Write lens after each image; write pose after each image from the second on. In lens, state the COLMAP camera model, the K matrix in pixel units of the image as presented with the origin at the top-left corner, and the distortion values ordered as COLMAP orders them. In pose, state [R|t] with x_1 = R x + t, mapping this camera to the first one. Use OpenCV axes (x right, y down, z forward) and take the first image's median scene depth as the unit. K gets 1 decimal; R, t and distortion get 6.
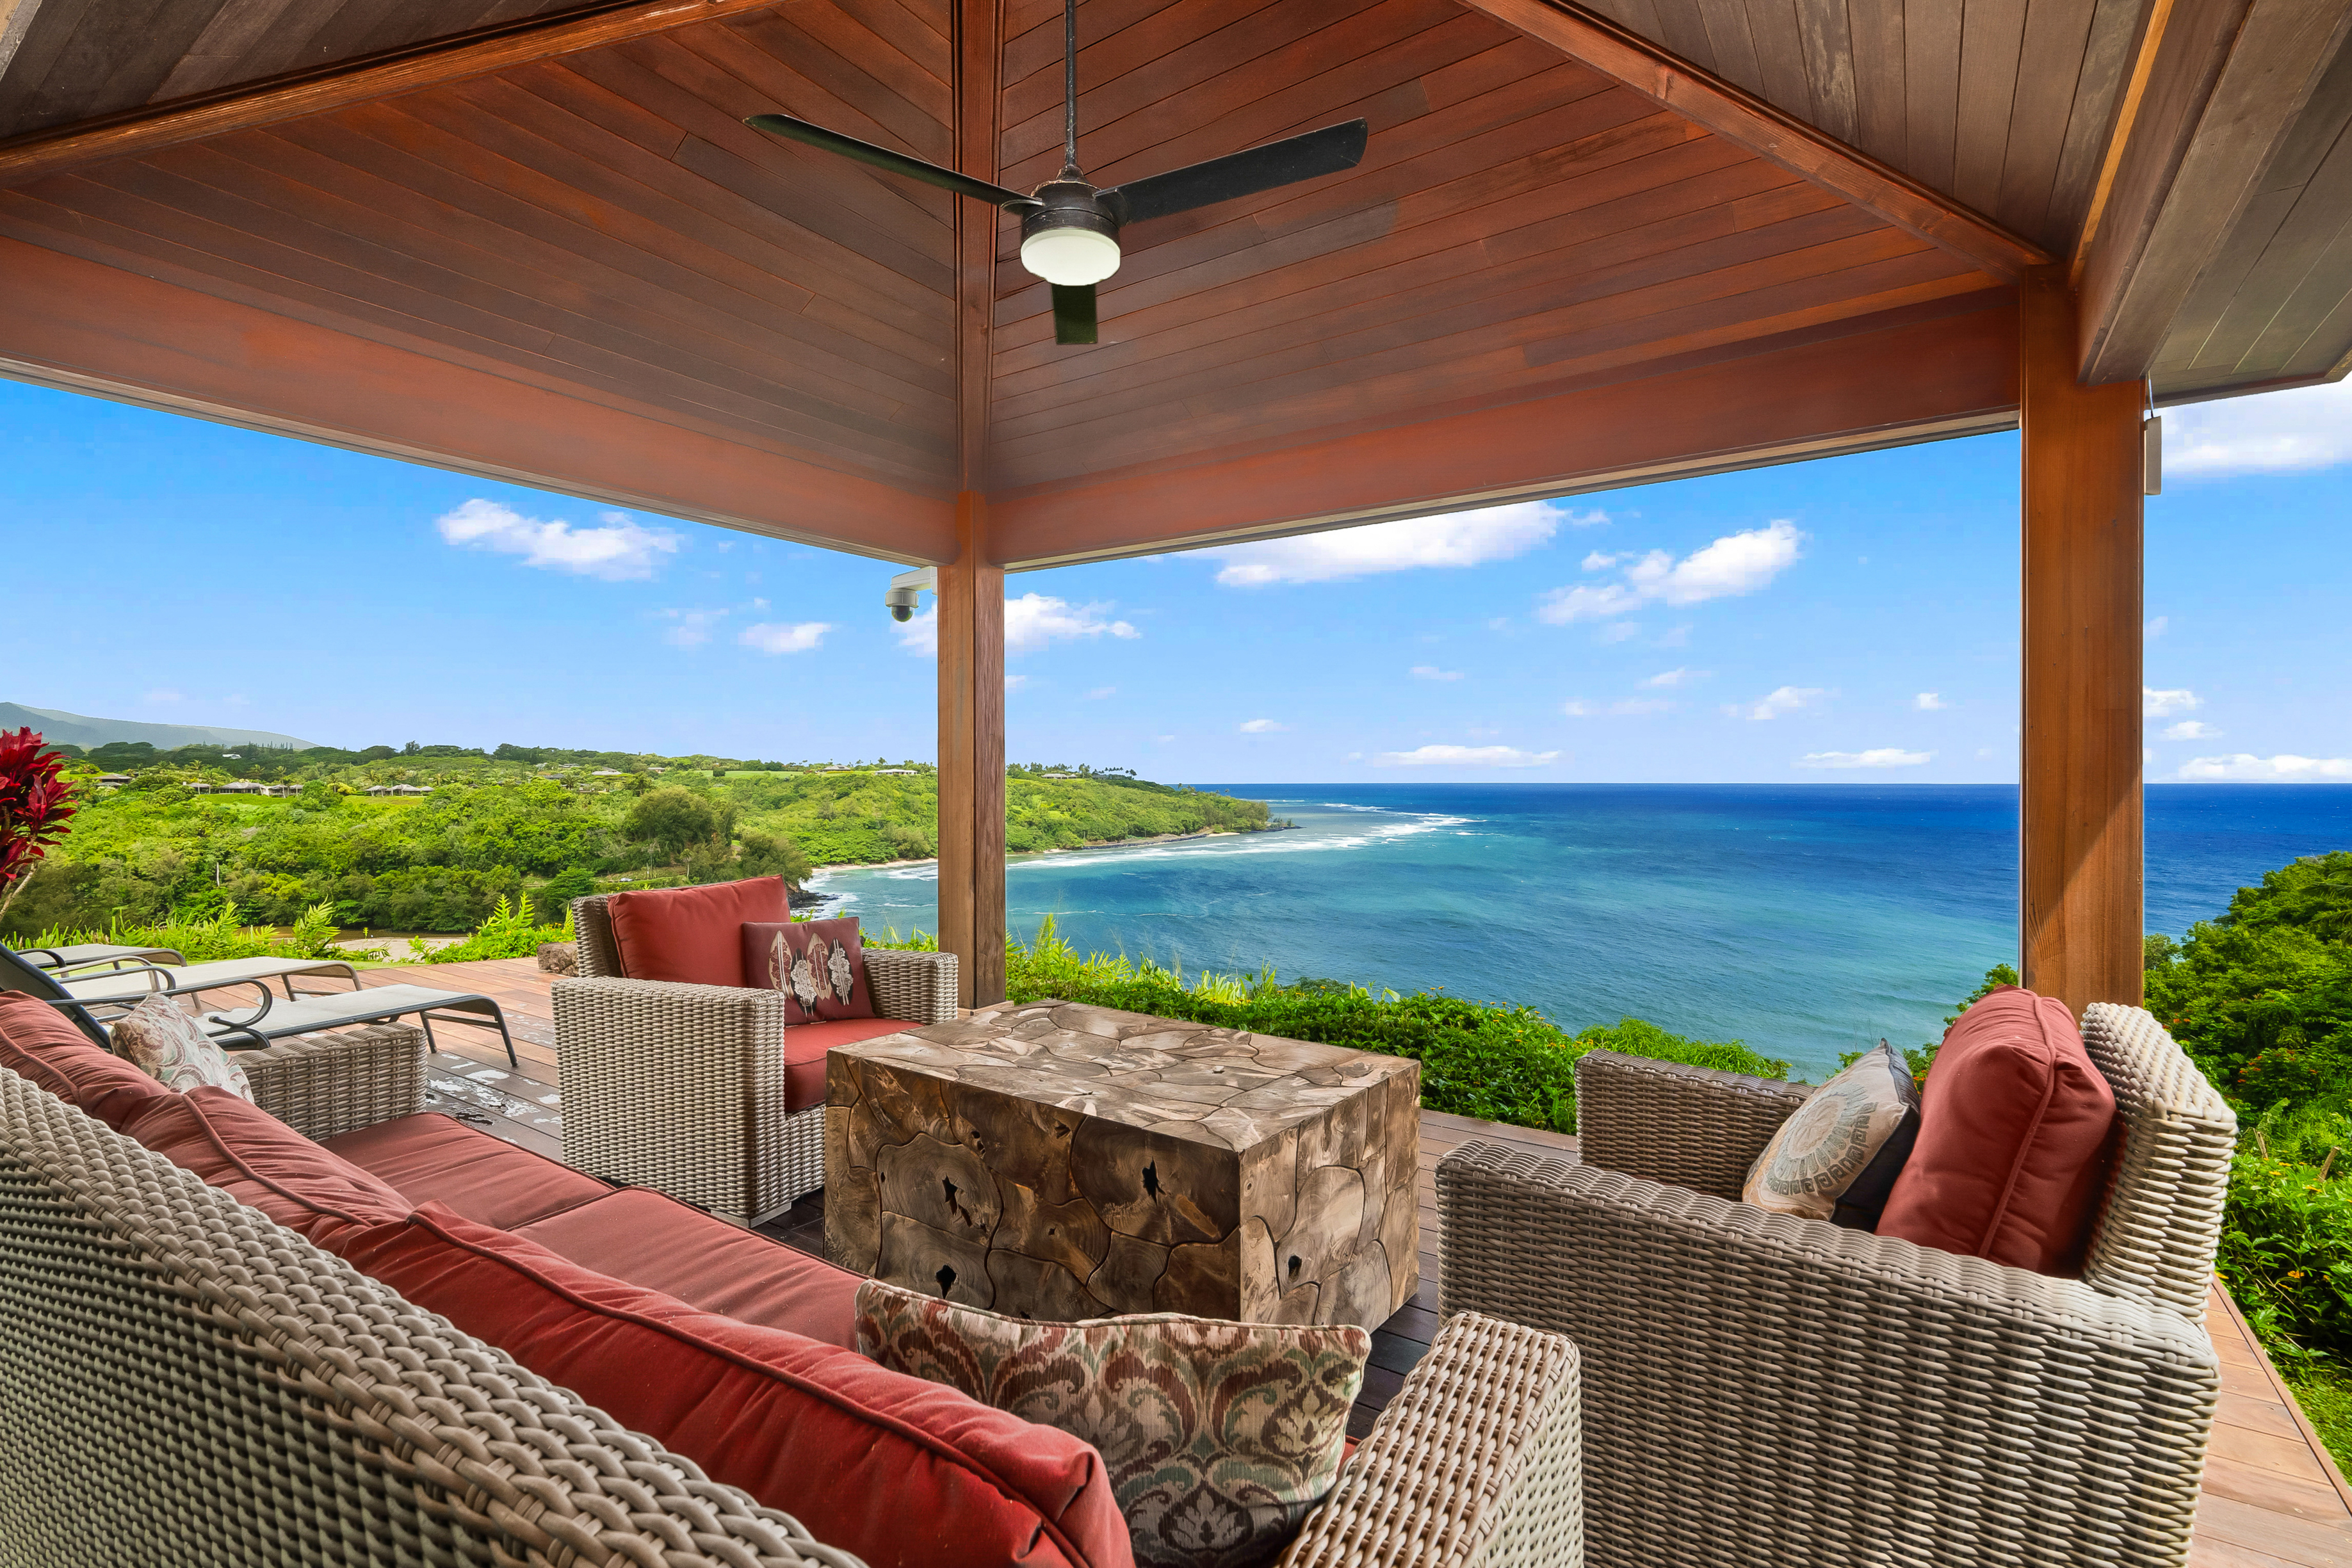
lens RADIAL K [[1067.7, 0, 1176.0], [0, 1067.7, 784.0], [0, 0, 1]] dist [-0.004364, 0.003148]
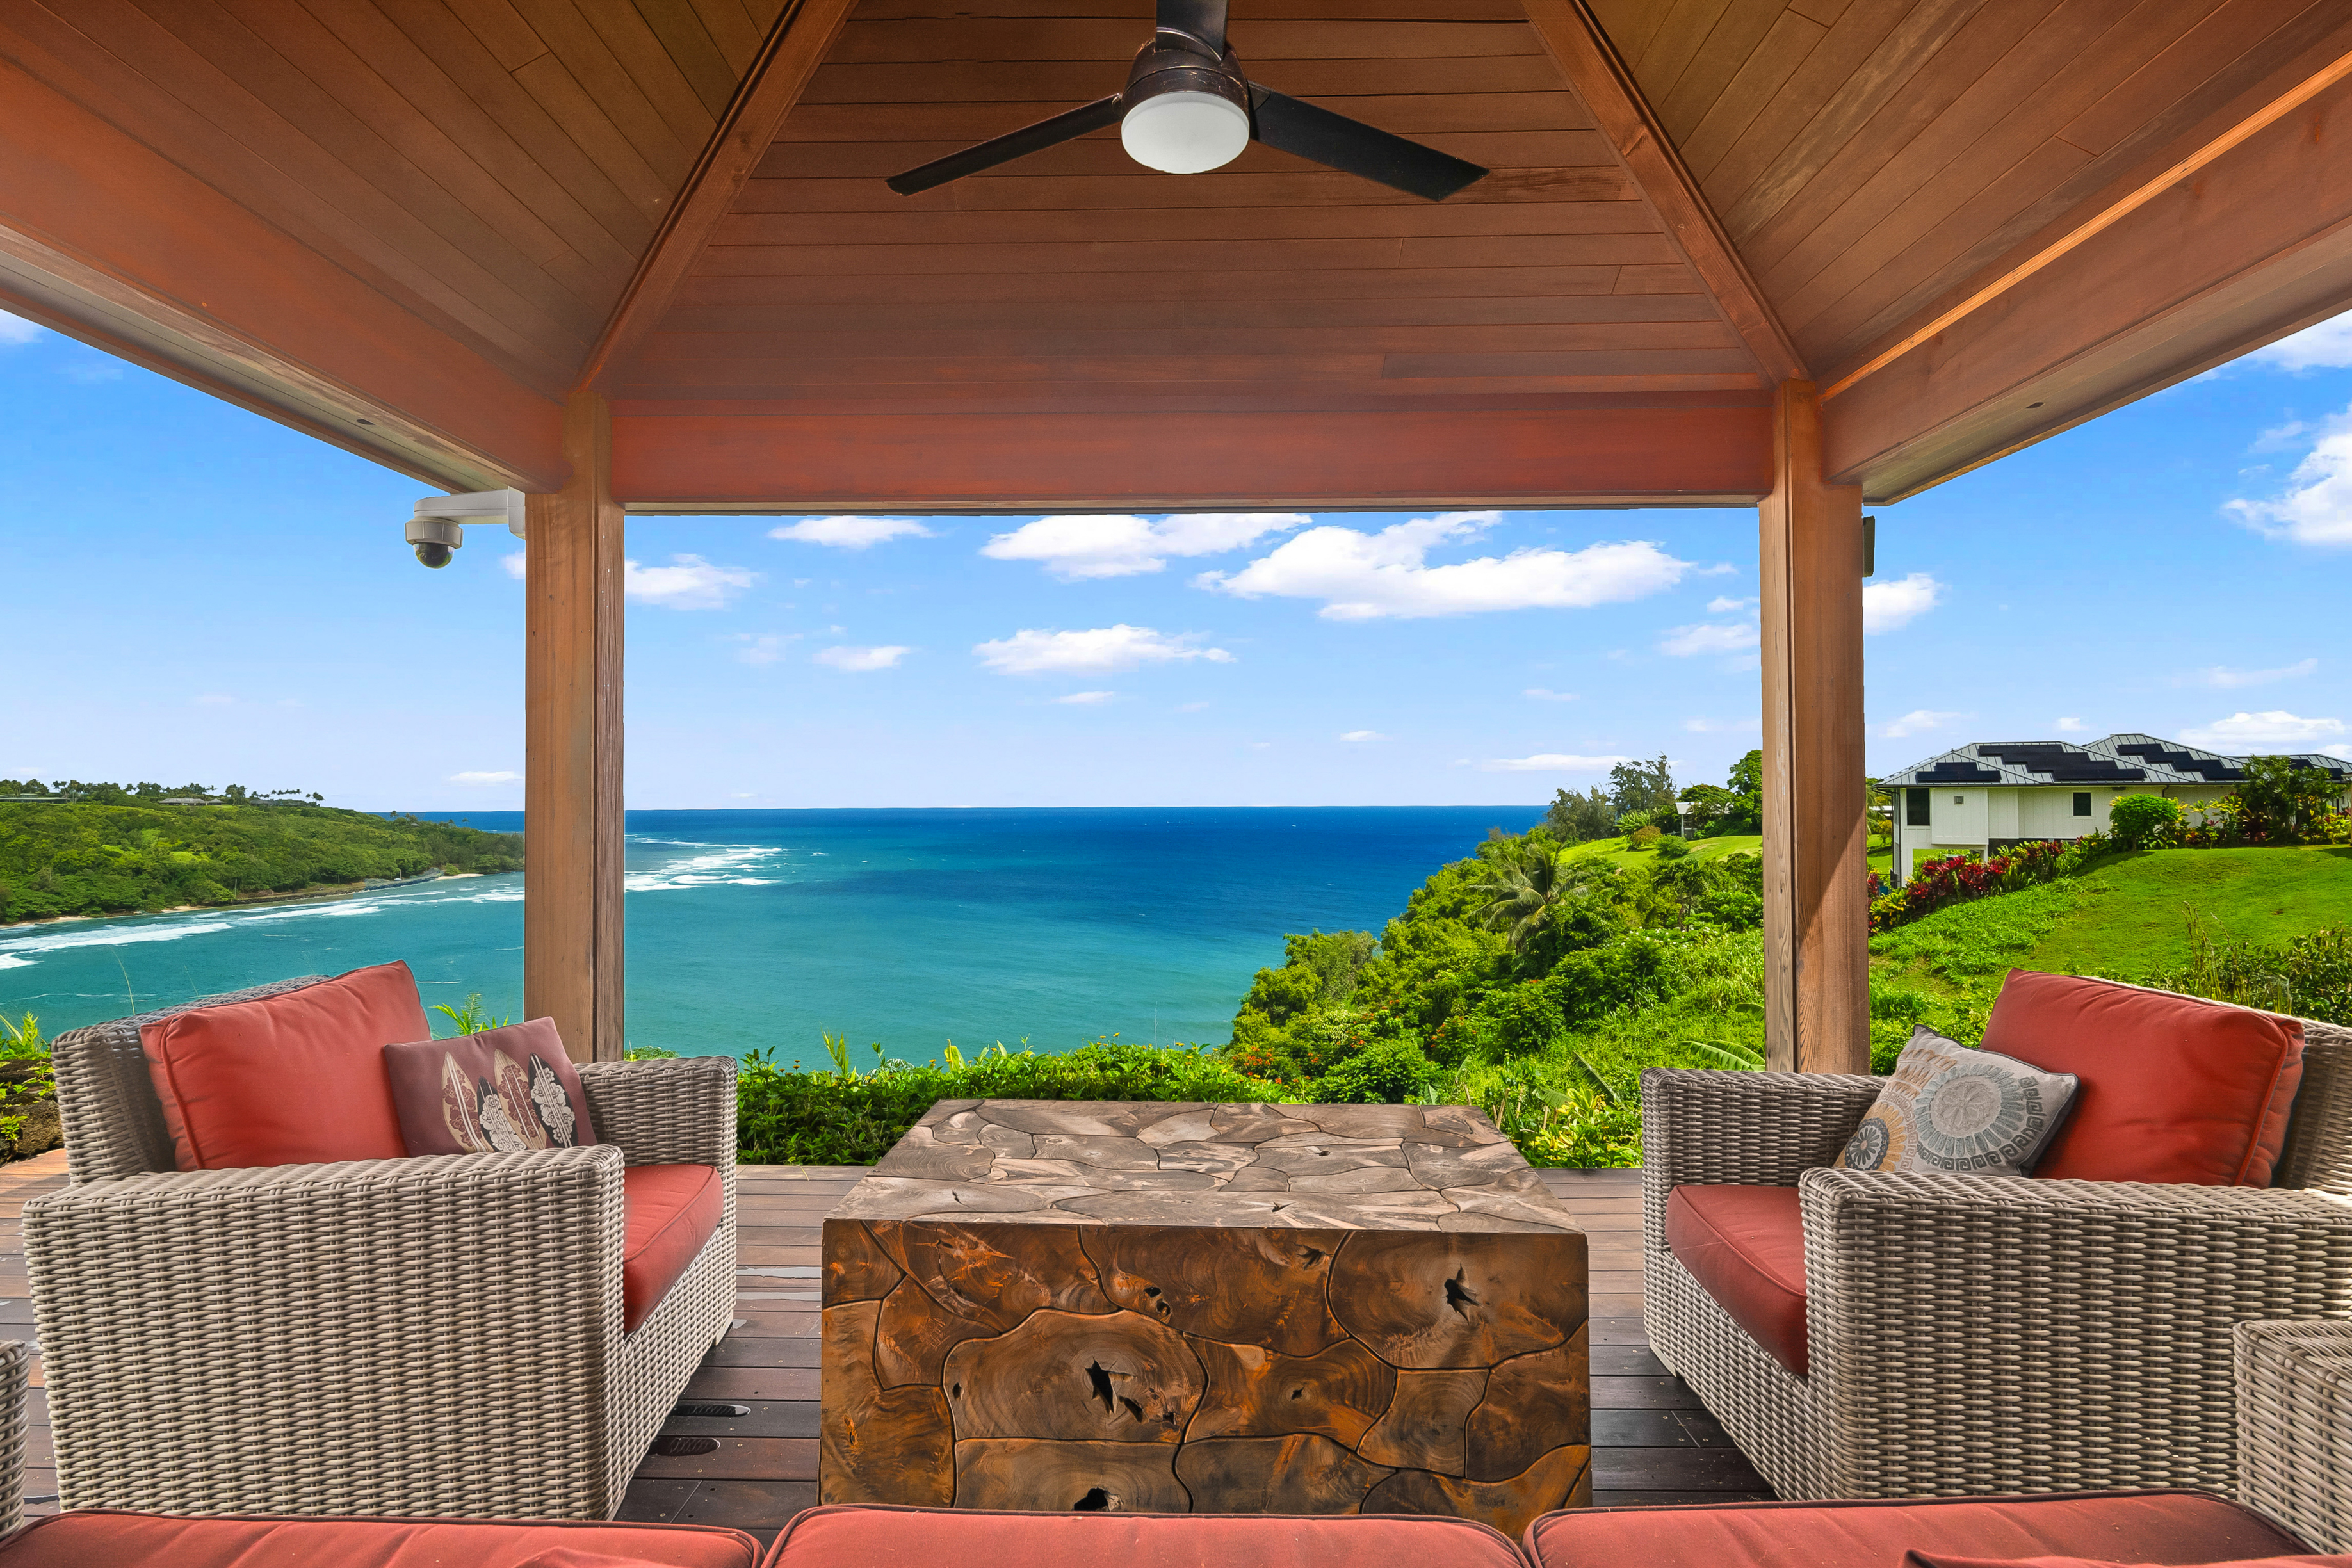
lens RADIAL K [[1171.8, 0, 1148.5], [0, 1171.8, 735.9], [0, 0, 1]] dist [-0.012252, 0.011874]
pose [[0.835495, 0.030673, 0.548641, -0.594507], [0.004219, 0.998053, -0.062223, -0.004899], [-0.549481, 0.054302, 0.833739, 0.280340]]
